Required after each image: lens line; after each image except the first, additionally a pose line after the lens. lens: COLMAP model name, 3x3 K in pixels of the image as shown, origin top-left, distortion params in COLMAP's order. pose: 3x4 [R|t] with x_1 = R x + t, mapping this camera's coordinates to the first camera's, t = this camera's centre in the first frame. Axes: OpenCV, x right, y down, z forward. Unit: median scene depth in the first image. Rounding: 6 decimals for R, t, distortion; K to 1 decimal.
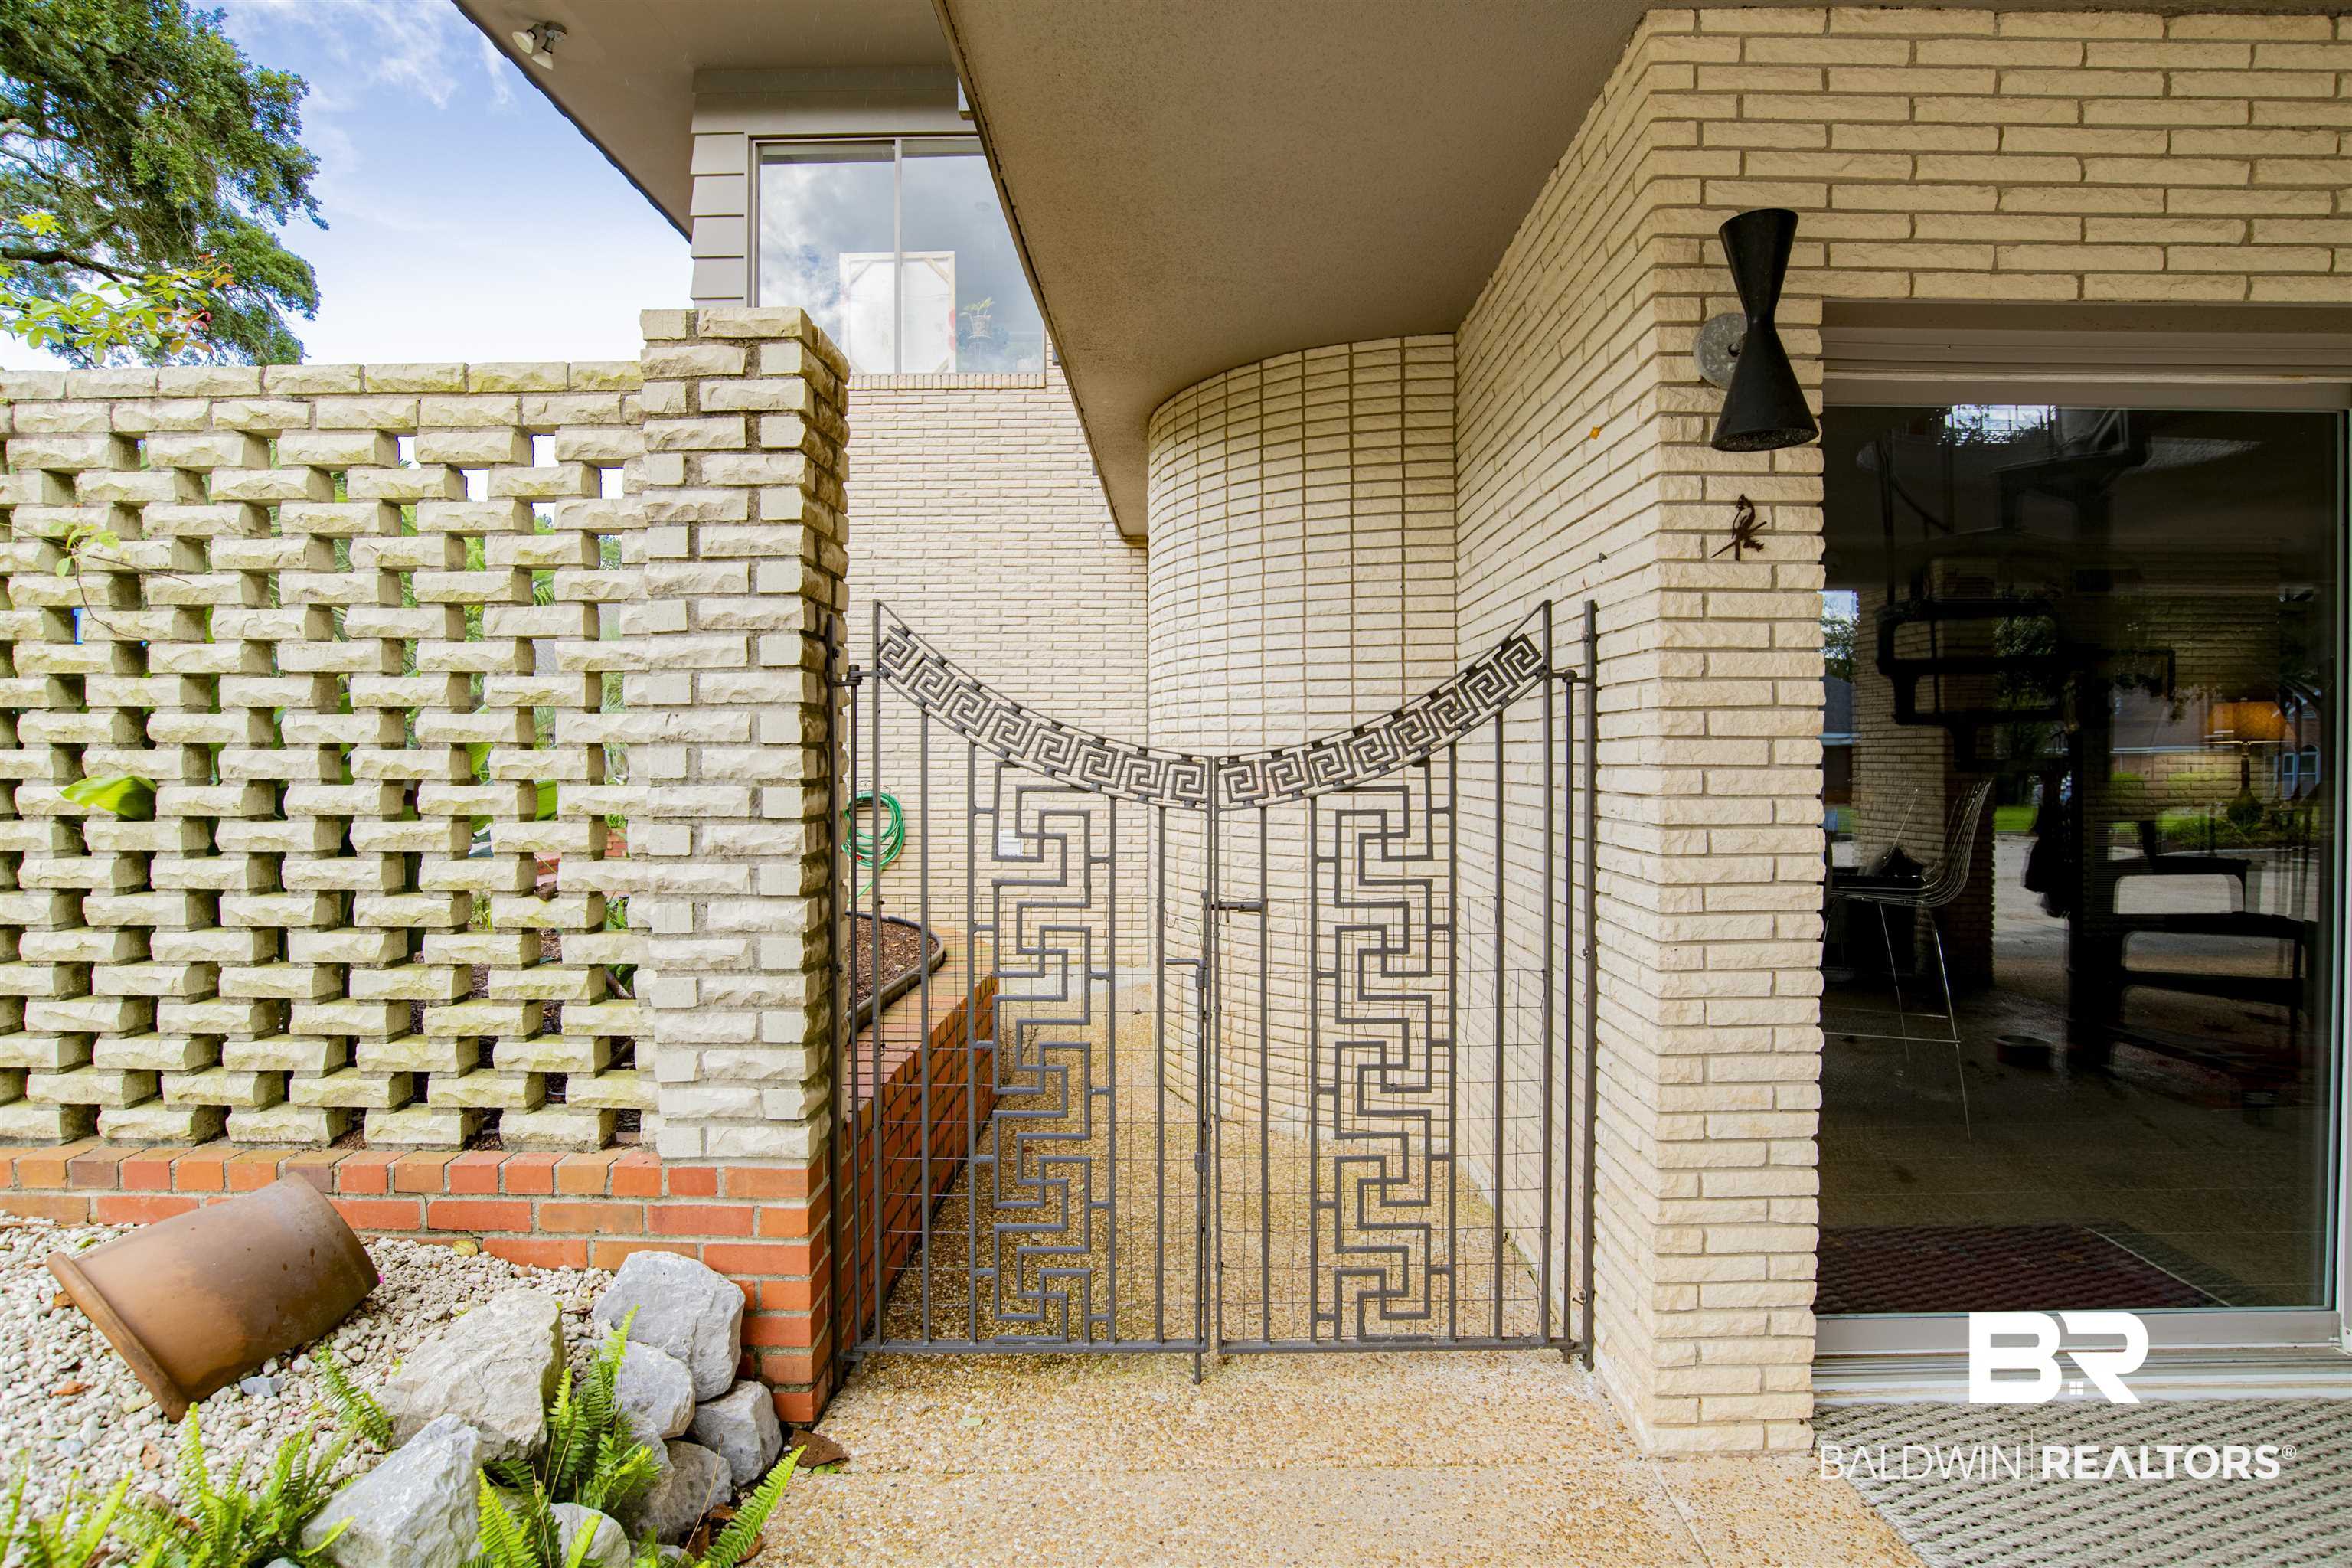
lens RADIAL K [[1200.5, 0, 1189.8], [0, 1200.5, 772.7], [0, 0, 1]] dist [-0.053620, 0.018628]
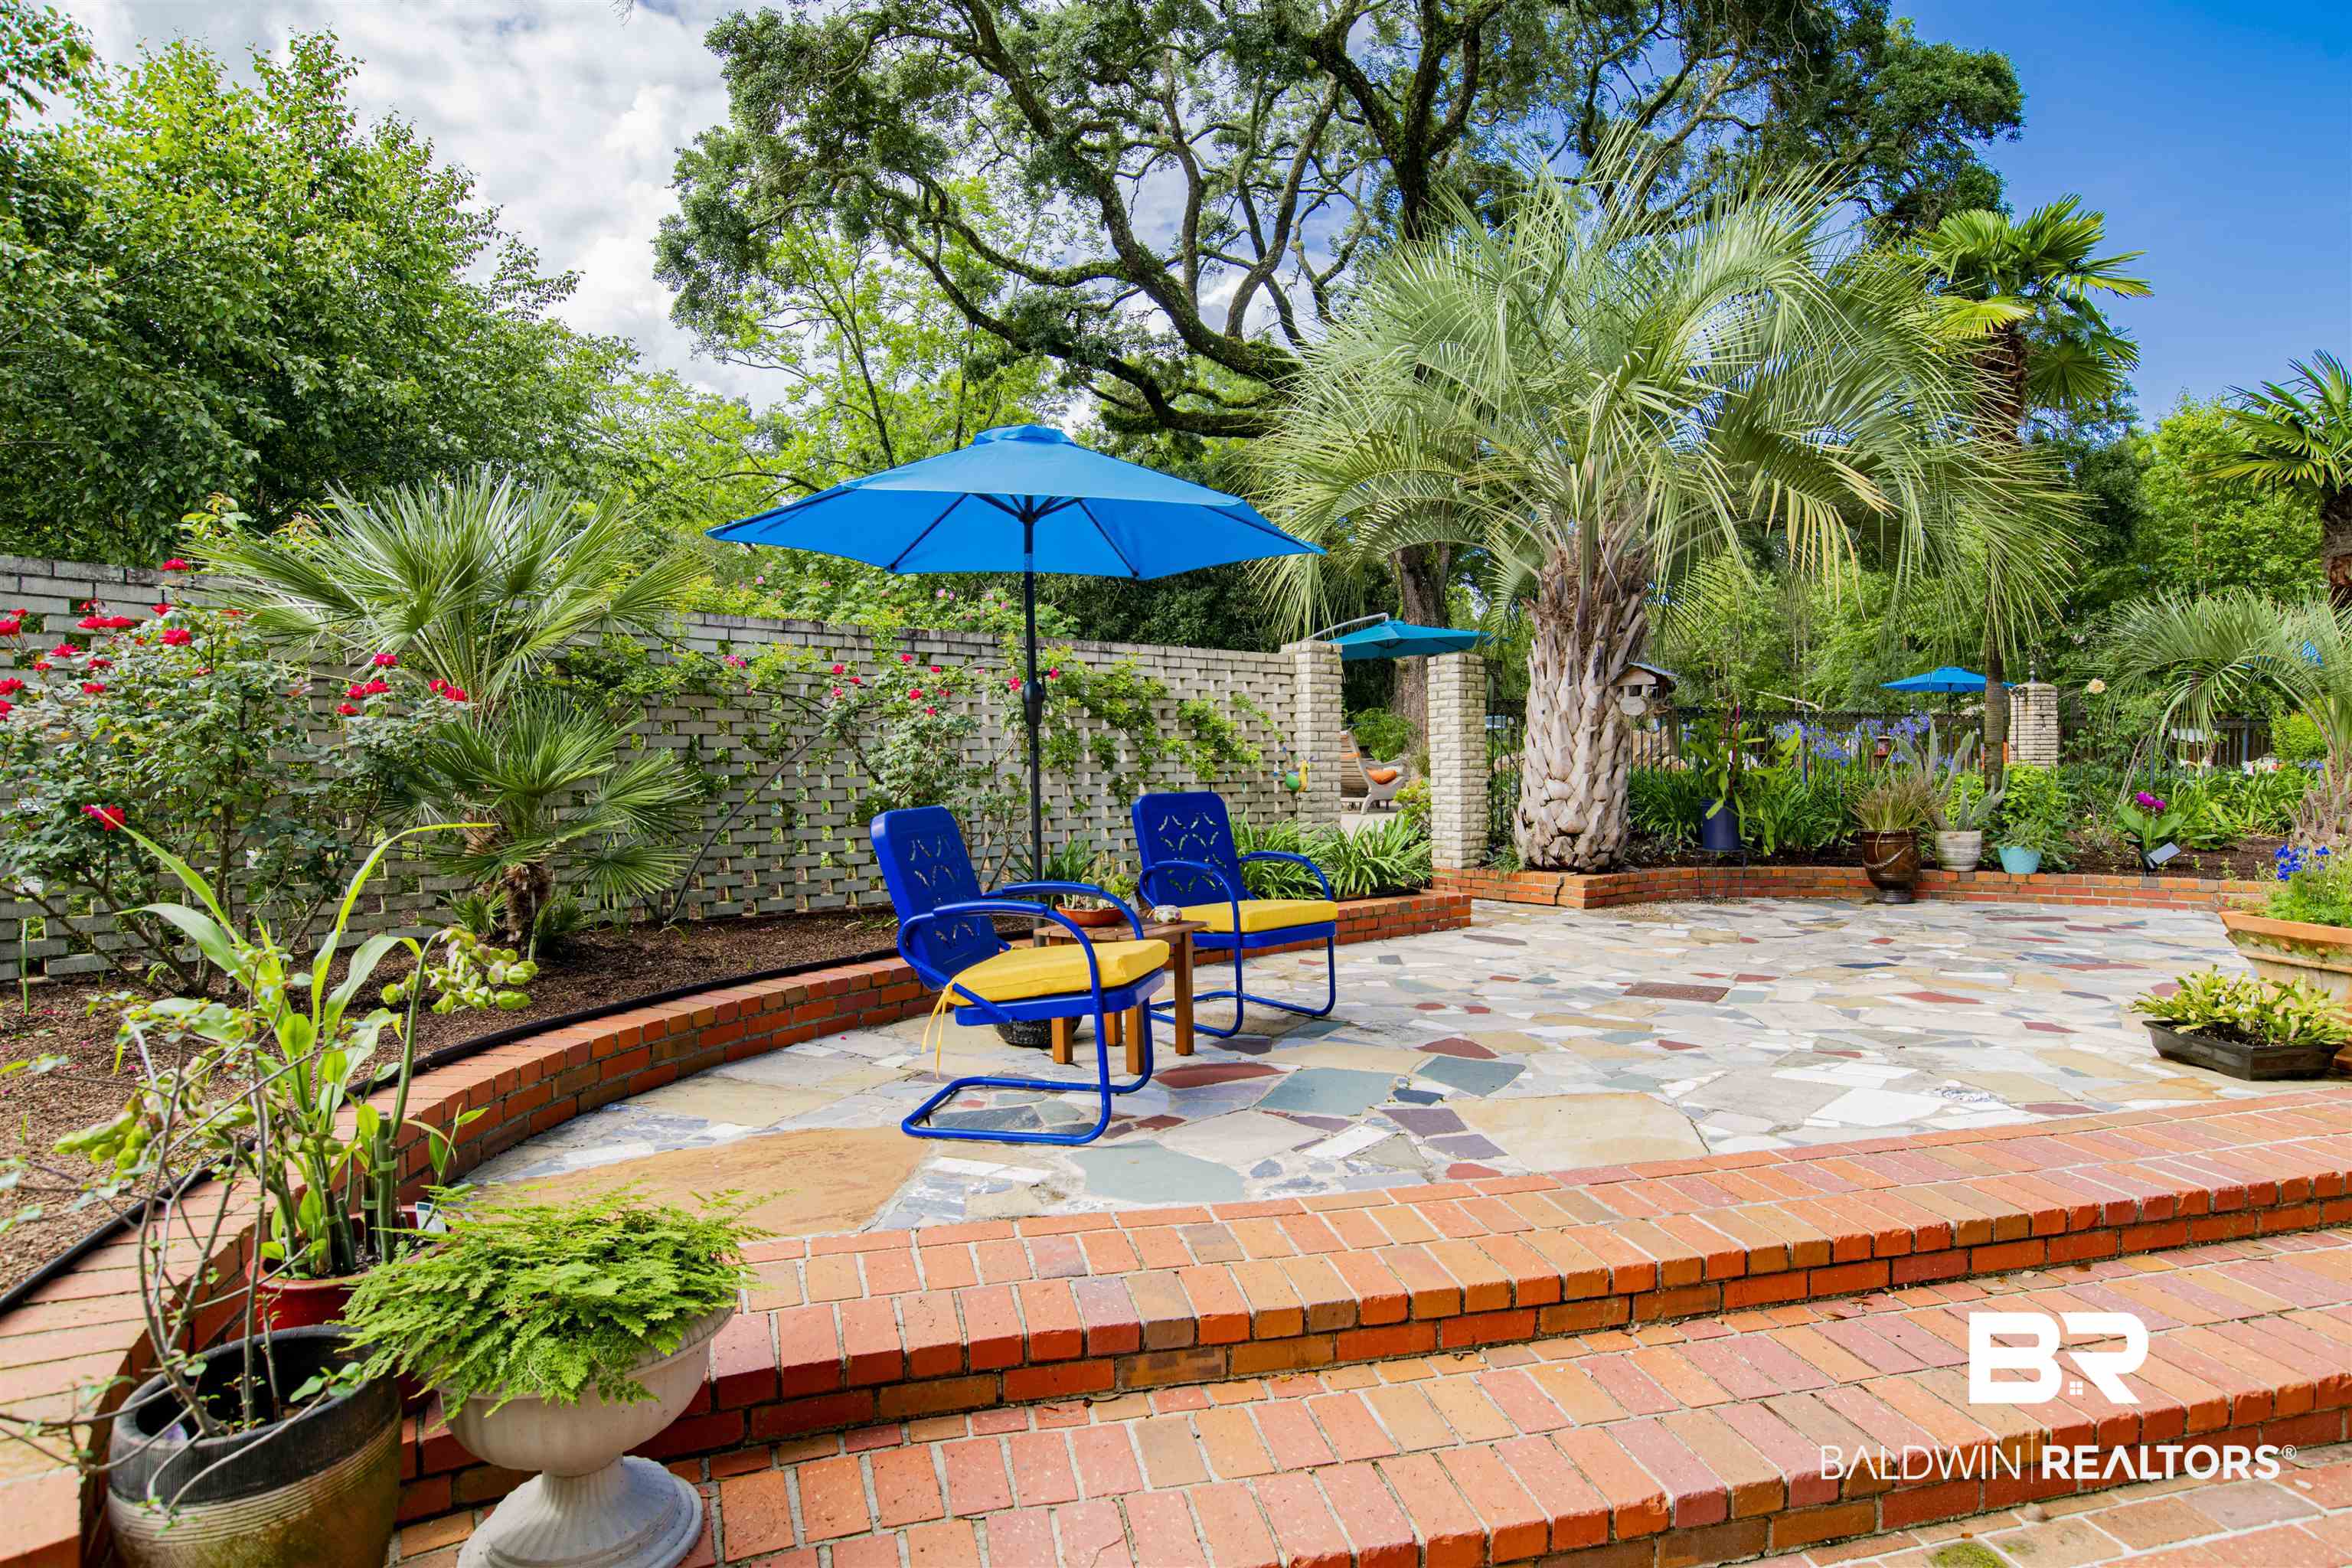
lens RADIAL K [[1200.5, 0, 1184.8], [0, 1200.5, 780.4], [0, 0, 1]] dist [-0.053620, 0.018628]
pose [[0.225500, 0.014583, -0.974134, -1.673799], [-0.011942, 0.999854, 0.012204, -0.075391], [0.974170, 0.008882, 0.225641, 3.329290]]
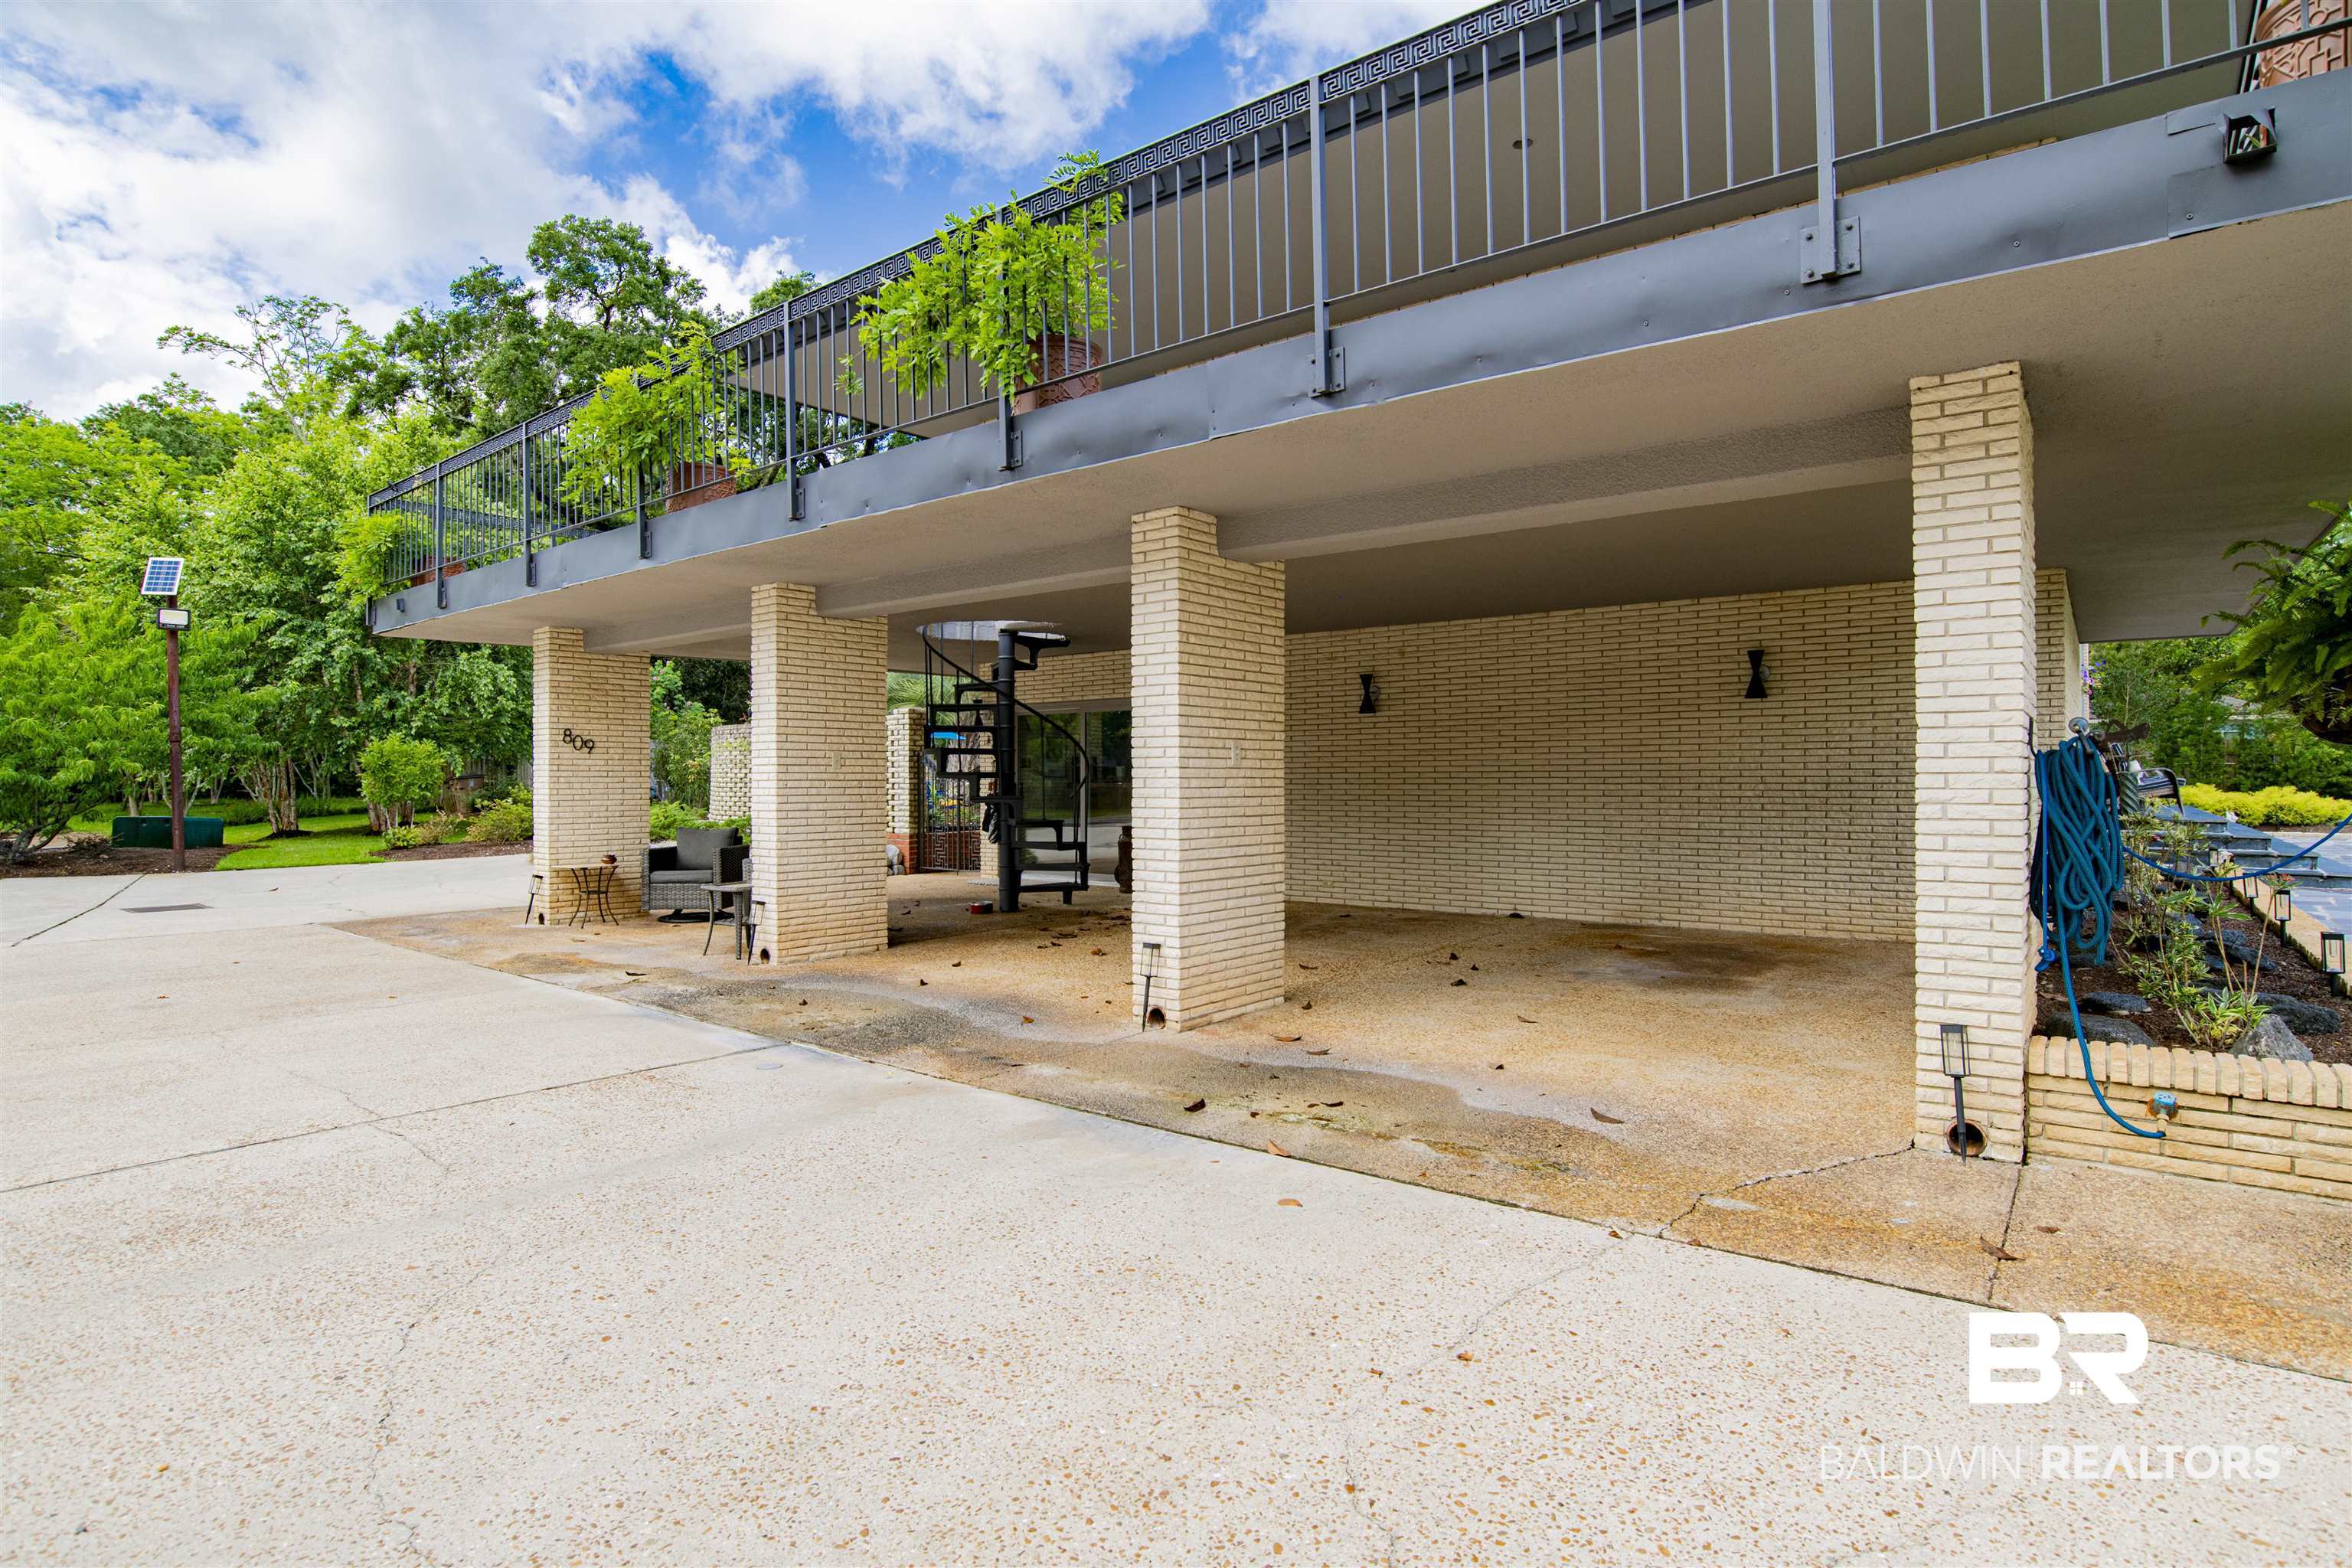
lens RADIAL K [[1200.5, 0, 1185.0], [0, 1200.5, 779.1], [0, 0, 1]] dist [-0.053620, 0.018628]
pose [[0.781484, -0.000458, -0.623925, 4.942492], [-0.009337, 0.999879, -0.012429, 0.082478], [0.623856, 0.015539, 0.781385, -3.209114]]
